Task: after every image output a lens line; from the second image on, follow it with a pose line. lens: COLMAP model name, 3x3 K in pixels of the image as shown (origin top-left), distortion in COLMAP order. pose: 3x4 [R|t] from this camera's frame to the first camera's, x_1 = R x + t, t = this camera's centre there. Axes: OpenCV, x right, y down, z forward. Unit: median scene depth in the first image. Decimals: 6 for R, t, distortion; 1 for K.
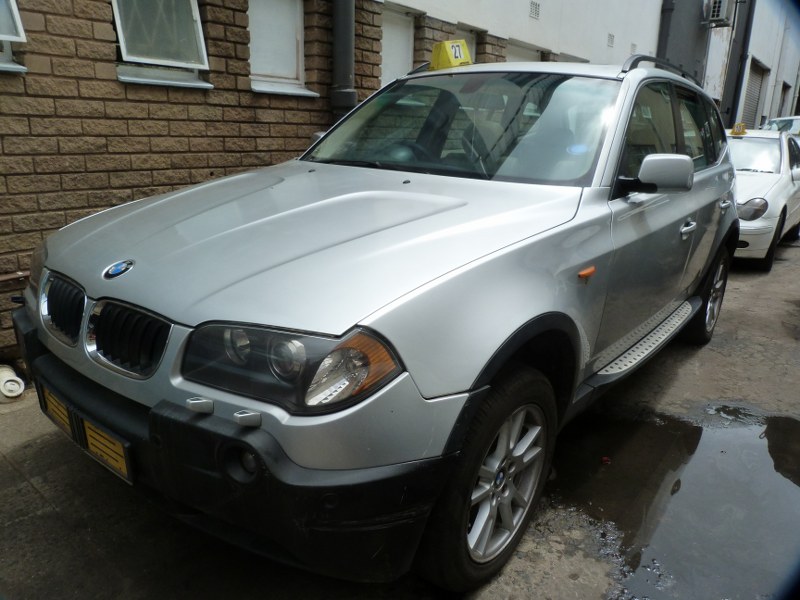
lens RADIAL K [[586.2, 0, 386.0], [0, 586.2, 298.2], [0, 0, 1]] dist [-0.033522, 0.022226]
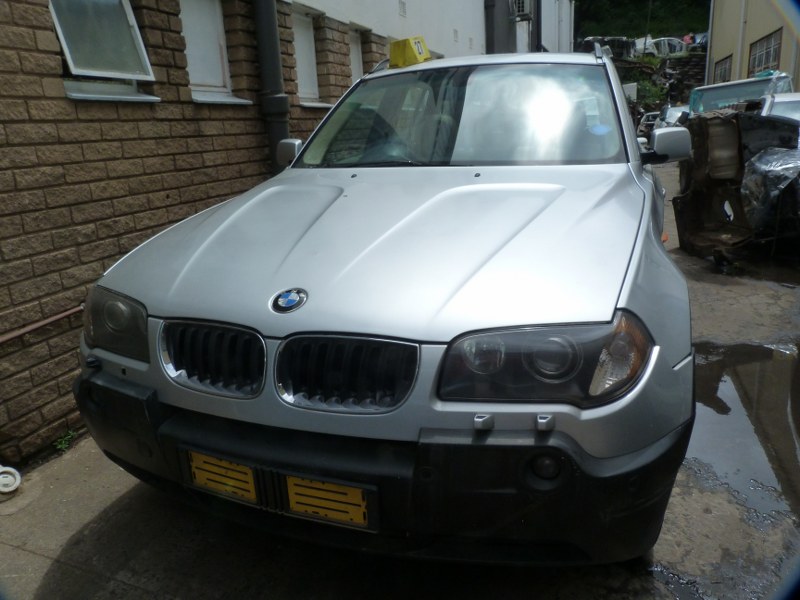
lens RADIAL K [[586.2, 0, 398.3], [0, 586.2, 298.1], [0, 0, 1]] dist [-0.033522, 0.022226]
pose [[0.946744, -0.162728, 0.277839, -0.257040], [0.164105, 0.986270, 0.018455, -0.019564], [-0.277028, 0.028123, 0.960450, 0.051700]]
